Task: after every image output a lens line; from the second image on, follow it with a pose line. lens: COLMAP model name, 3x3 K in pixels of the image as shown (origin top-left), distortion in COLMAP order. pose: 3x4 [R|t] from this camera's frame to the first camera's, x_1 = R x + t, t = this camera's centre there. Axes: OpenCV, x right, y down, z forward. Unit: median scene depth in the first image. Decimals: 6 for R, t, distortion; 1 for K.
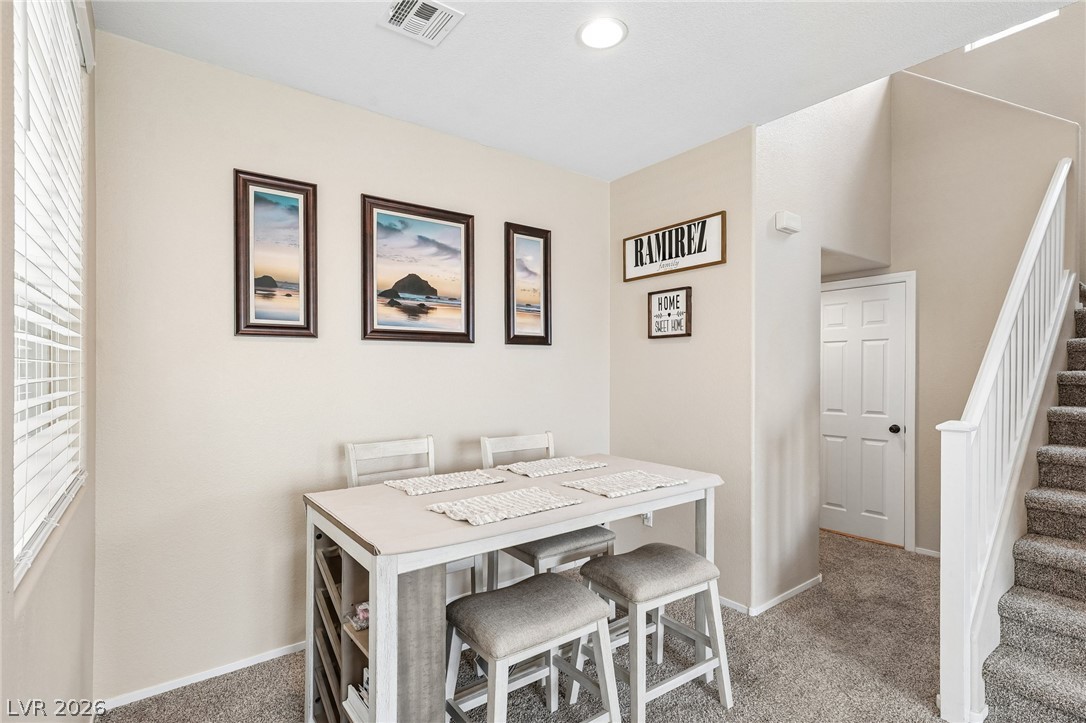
lens RADIAL K [[519.3, 0, 545.8], [0, 519.3, 371.4], [0, 0, 1]] dist [-0.002775, 0.000862]
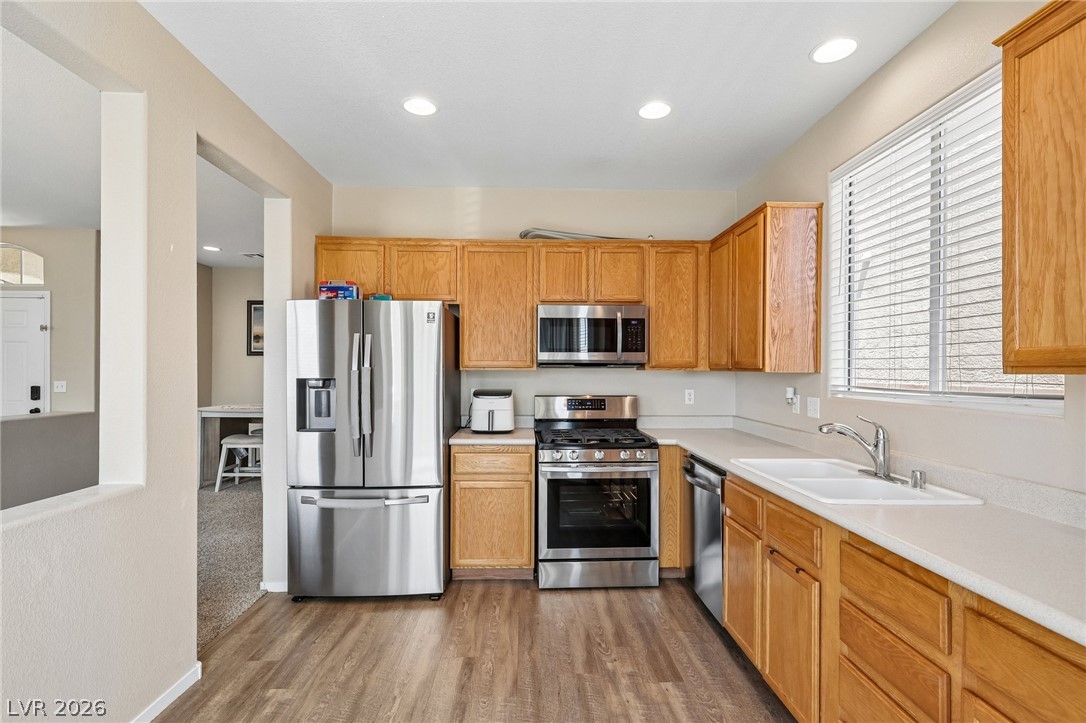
lens RADIAL K [[519.3, 0, 543.3], [0, 519.3, 372.0], [0, 0, 1]] dist [-0.002775, 0.000862]
pose [[0.813028, 0.008767, -0.582159, 2.048170], [-0.006878, 0.999961, 0.005454, -0.001946], [0.582185, -0.000430, 0.813057, -0.361350]]
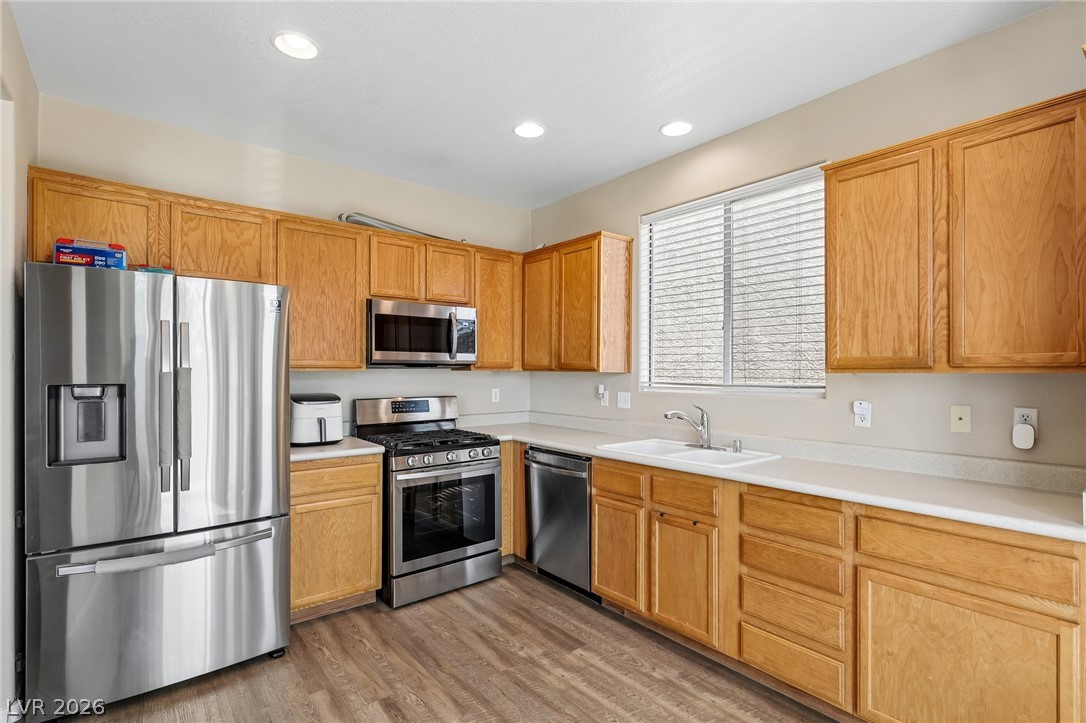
lens RADIAL K [[519.3, 0, 543.2], [0, 519.3, 369.9], [0, 0, 1]] dist [-0.002775, 0.000862]
pose [[0.999684, 0.005184, 0.024579, 1.674675], [-0.005144, 0.999985, -0.001716, -0.001625], [-0.024587, 0.001590, 0.999696, -0.490663]]
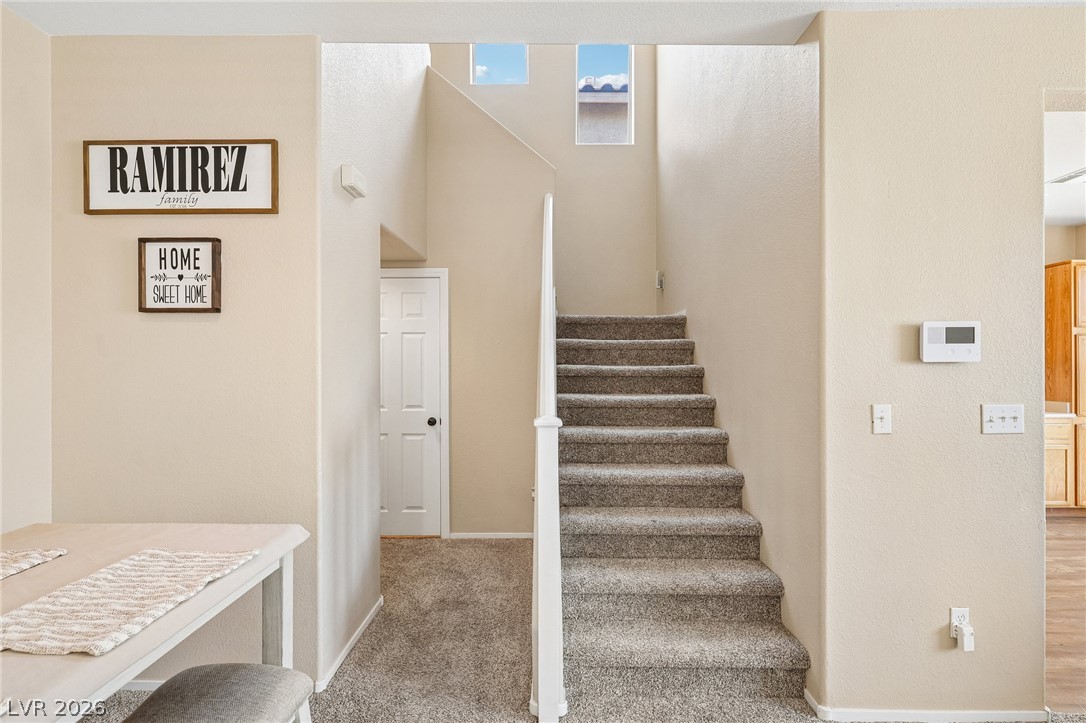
lens RADIAL K [[519.3, 0, 540.3], [0, 519.3, 366.5], [0, 0, 1]] dist [-0.002775, 0.000862]
pose [[0.617033, -0.002273, 0.786934, 0.006386], [-0.000272, 0.999995, 0.003102, -0.000058], [-0.786938, -0.002128, 0.617029, 0.280501]]
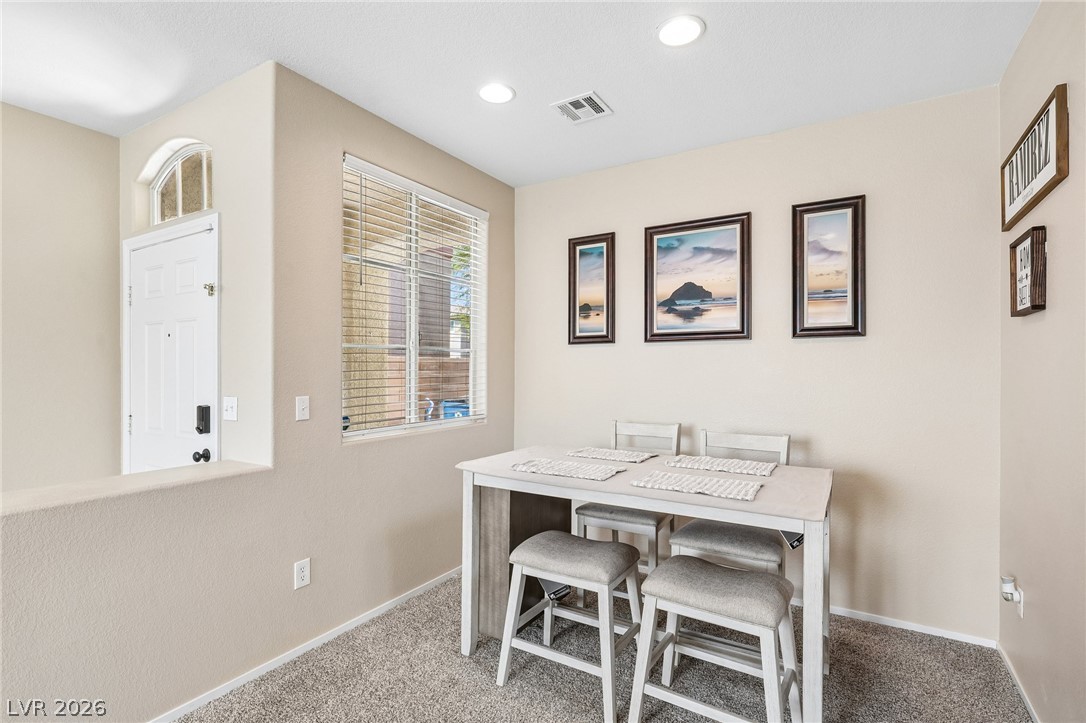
lens RADIAL K [[519.3, 0, 544.1], [0, 519.3, 366.0], [0, 0, 1]] dist [-0.002775, 0.000862]
pose [[0.370405, 0.000558, -0.928870, 0.673950], [-0.001800, 0.999998, -0.000117, -0.002376], [0.928869, 0.001716, 0.370405, 0.274998]]
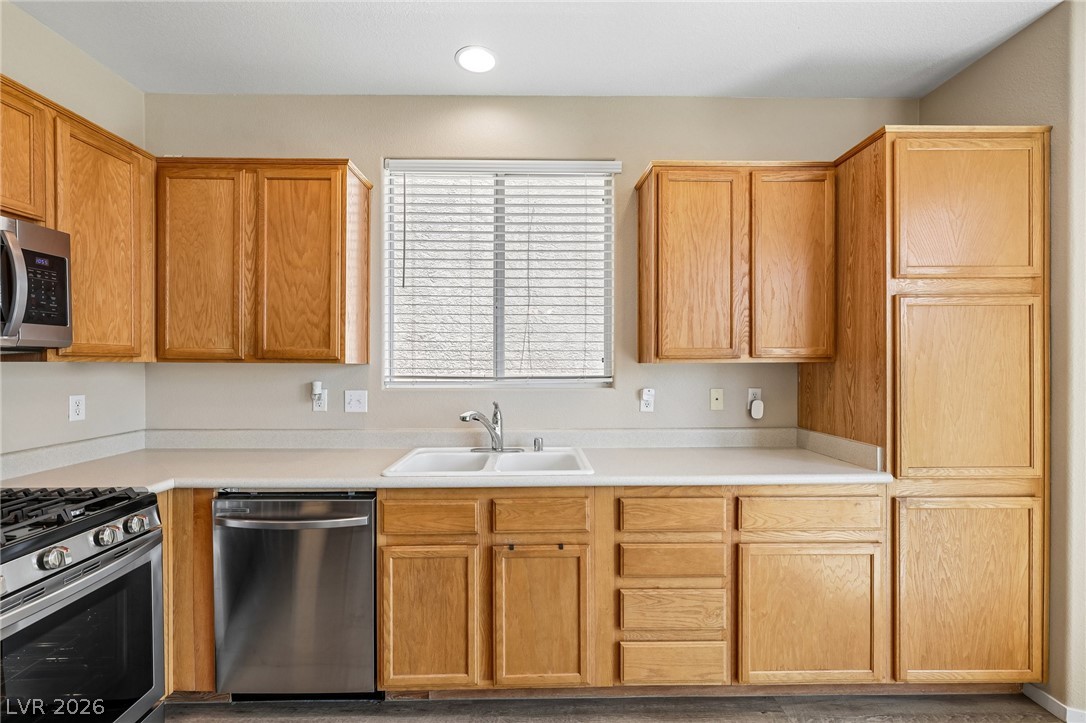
lens RADIAL K [[465.4, 0, 539.0], [0, 465.4, 365.5], [0, 0, 1]] dist [-0.000484, 0.000727]
pose [[0.593859, -0.004019, 0.804559, 1.433560], [-0.000894, 0.999984, 0.005655, -0.000628], [-0.804569, -0.004077, 0.593846, -0.010539]]
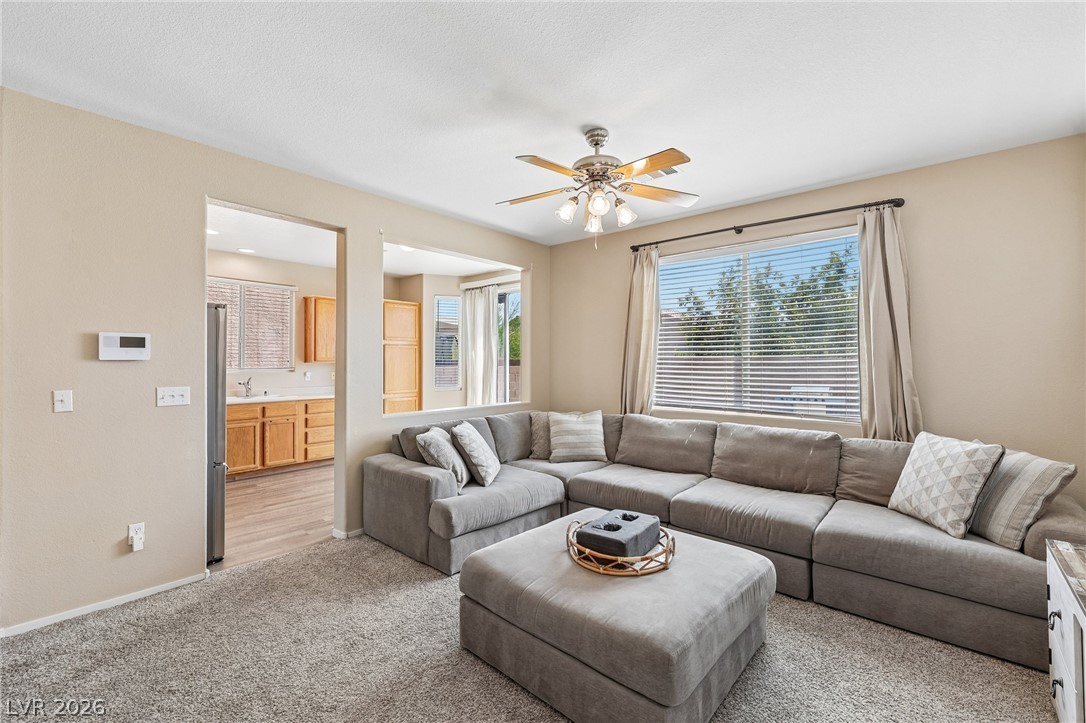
lens RADIAL K [[465.4, 0, 542.2], [0, 465.4, 361.0], [0, 0, 1]] dist [-0.000484, 0.000727]
pose [[-0.200350, 0.004858, 0.979712, -0.176961], [-0.001927, 0.999984, -0.005353, 0.001160], [-0.979723, -0.002960, -0.200337, -0.324774]]
